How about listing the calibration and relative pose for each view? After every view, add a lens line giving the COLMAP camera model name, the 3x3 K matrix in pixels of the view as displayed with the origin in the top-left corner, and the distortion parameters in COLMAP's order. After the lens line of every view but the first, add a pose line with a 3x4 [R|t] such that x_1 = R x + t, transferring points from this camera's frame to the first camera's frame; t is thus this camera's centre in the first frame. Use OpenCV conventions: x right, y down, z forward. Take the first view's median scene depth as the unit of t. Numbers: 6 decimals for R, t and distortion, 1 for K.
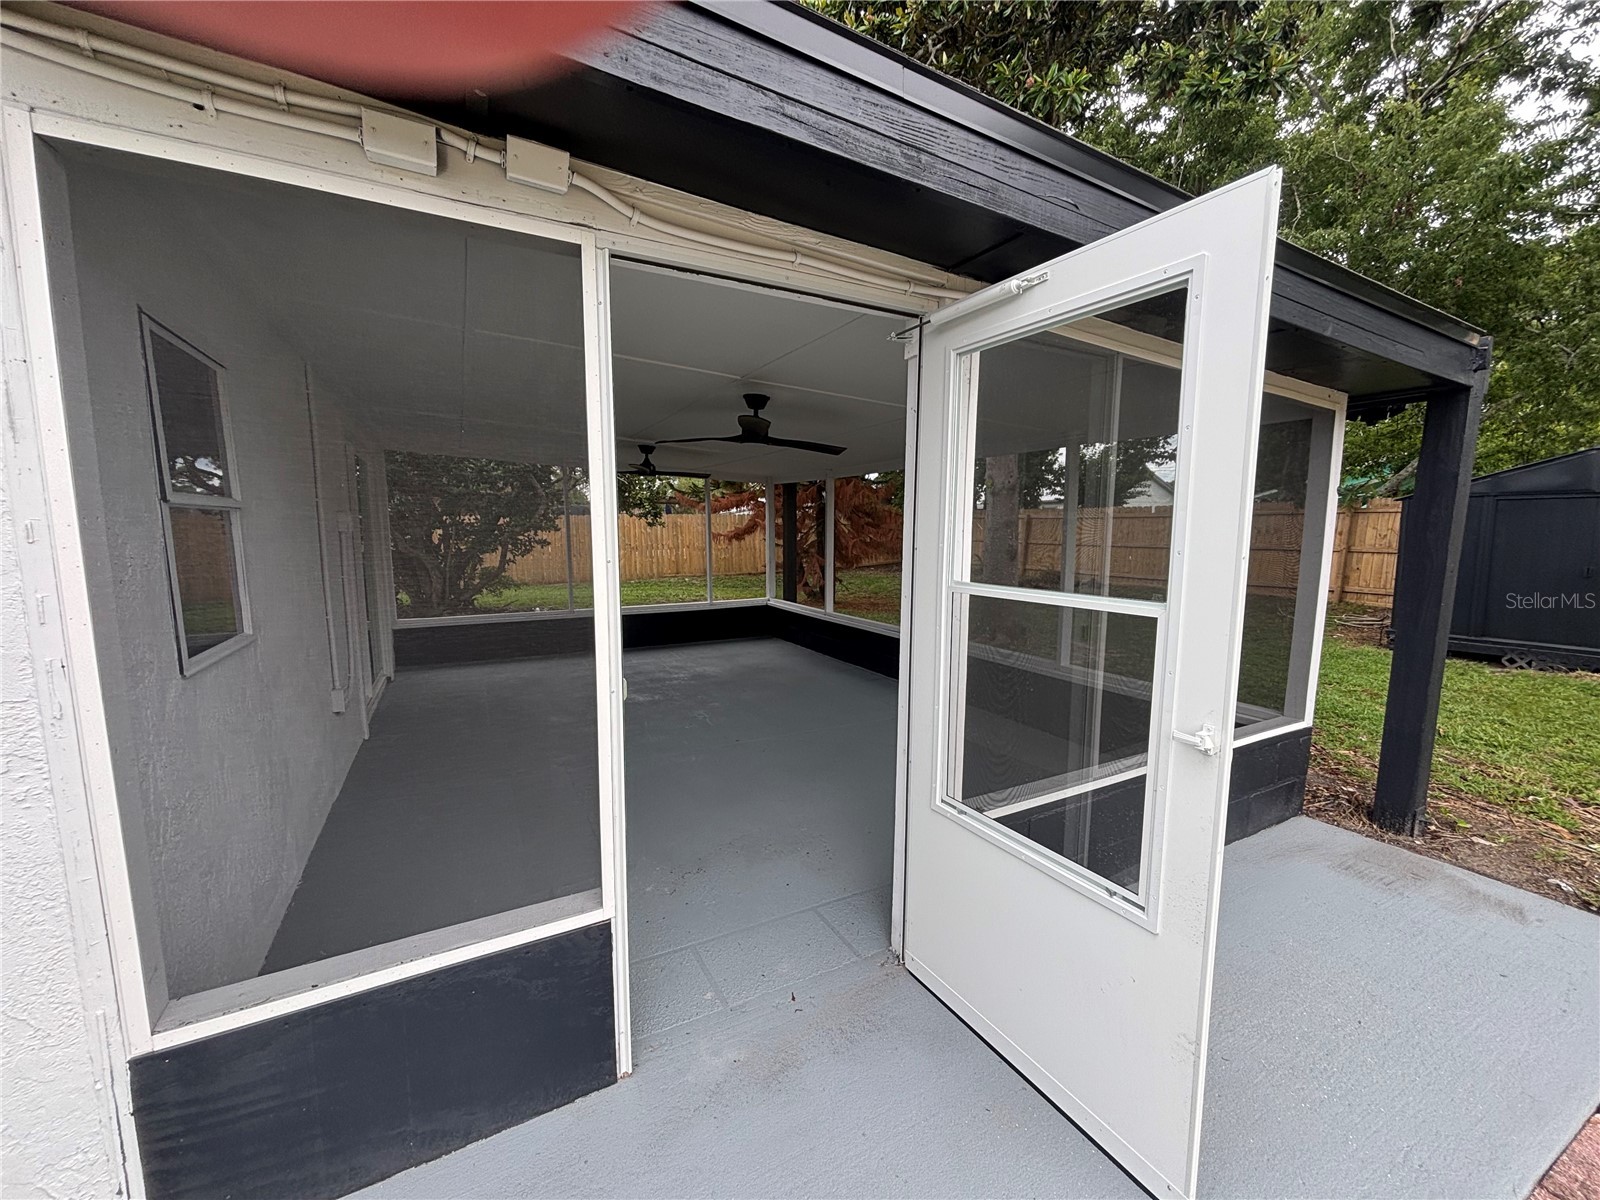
lens RADIAL K [[636.2, 0, 800.0], [0, 636.2, 600.0], [0, 0, 1]] dist [0.017350, -0.000069]
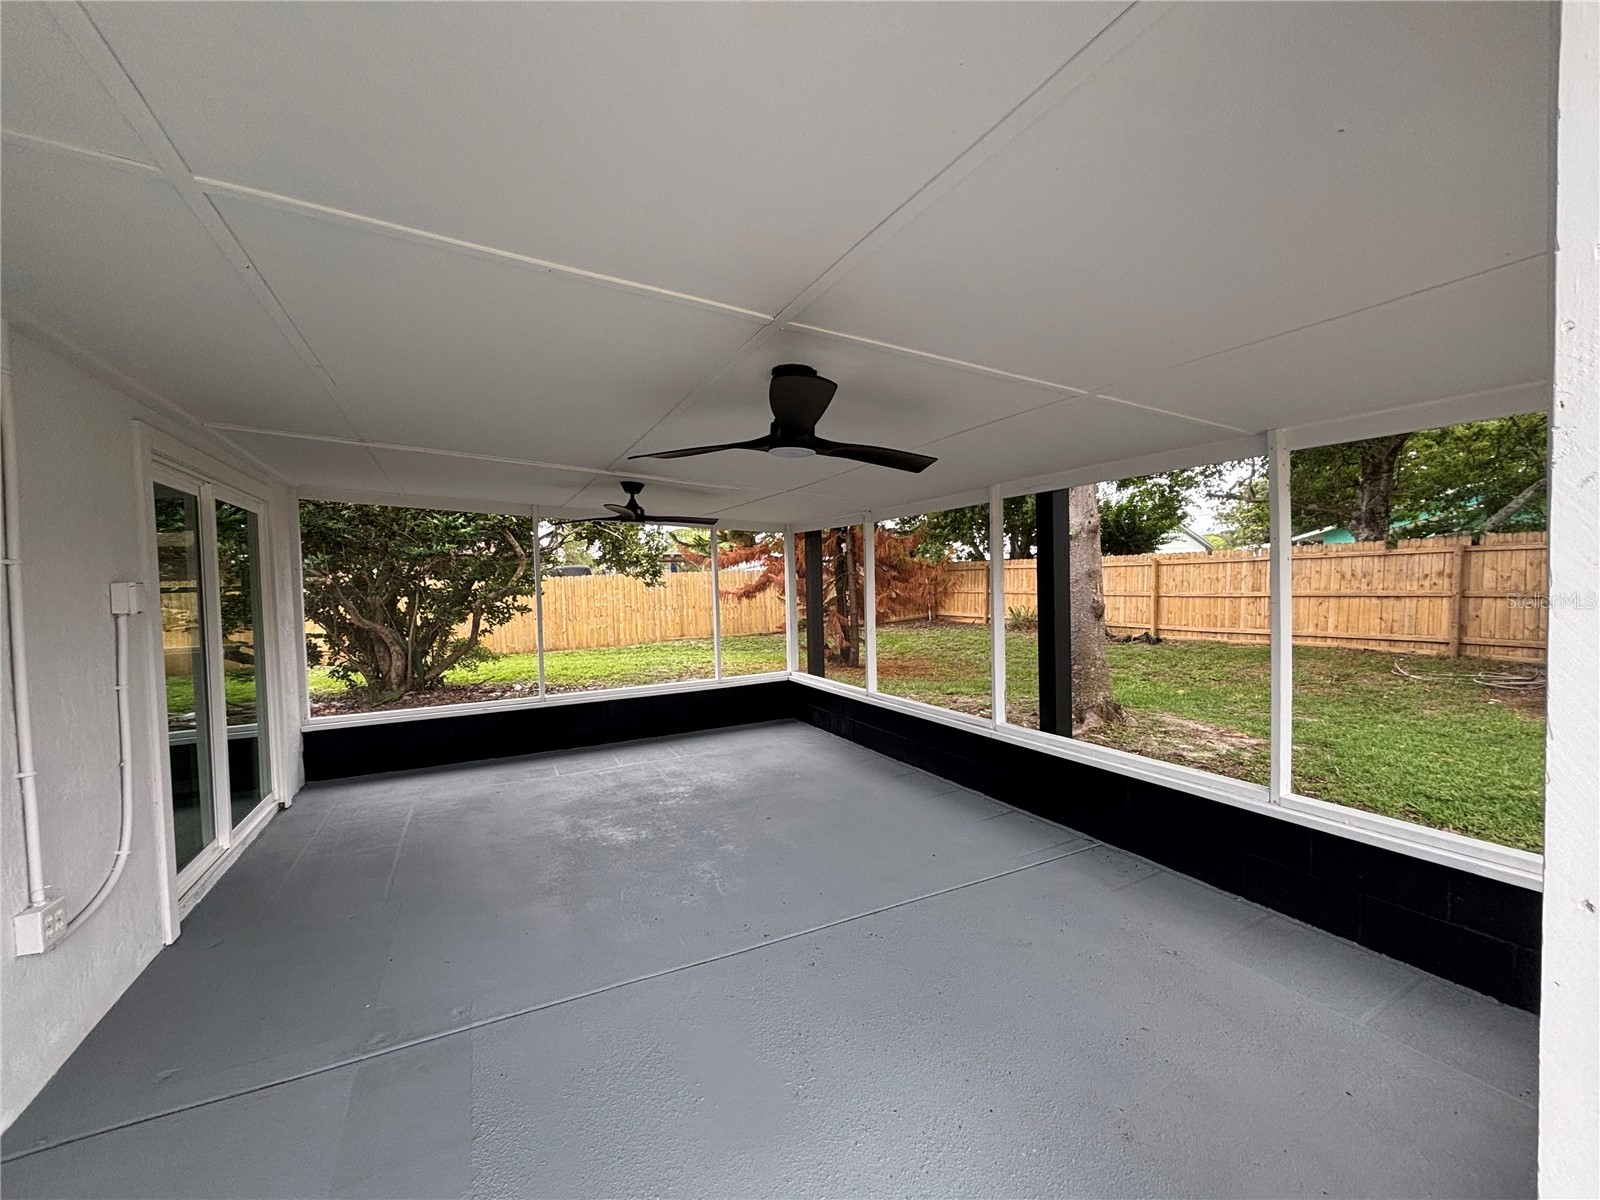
lens RADIAL K [[636.2, 0, 800.0], [0, 636.2, 600.0], [0, 0, 1]] dist [0.017350, -0.000069]
pose [[0.999650, -0.024072, -0.010979, -0.020404], [0.023042, 0.996039, -0.085884, -0.018945], [0.013003, 0.085601, 0.996245, 0.143312]]
